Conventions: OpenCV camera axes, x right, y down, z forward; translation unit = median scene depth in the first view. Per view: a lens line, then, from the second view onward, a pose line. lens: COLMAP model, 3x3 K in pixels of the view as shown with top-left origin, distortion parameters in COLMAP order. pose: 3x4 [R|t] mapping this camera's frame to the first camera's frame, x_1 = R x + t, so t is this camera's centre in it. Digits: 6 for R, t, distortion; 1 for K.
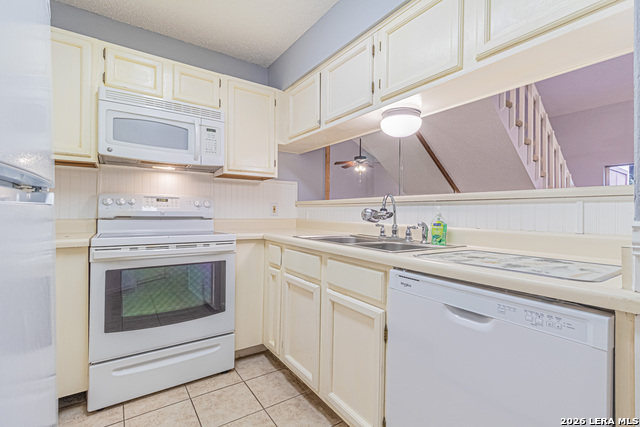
lens RADIAL K [[297.6, 0, 327.2], [0, 297.6, 211.0], [0, 0, 1]] dist [0.001317, 0.000548]
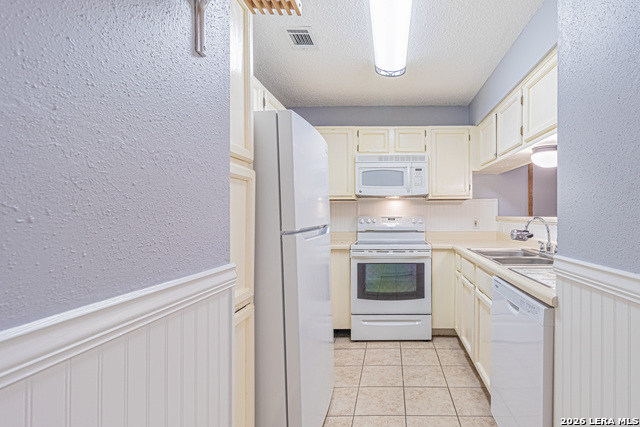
lens RADIAL K [[314.4, 0, 384.9], [0, 314.4, 214.8], [0, 0, 1]] dist [-0.000648, 0.000089]
pose [[0.809988, -0.014380, -0.586270, 0.371965], [0.015169, 0.999879, -0.003568, -0.058952], [0.586250, -0.006003, 0.810108, -0.316621]]
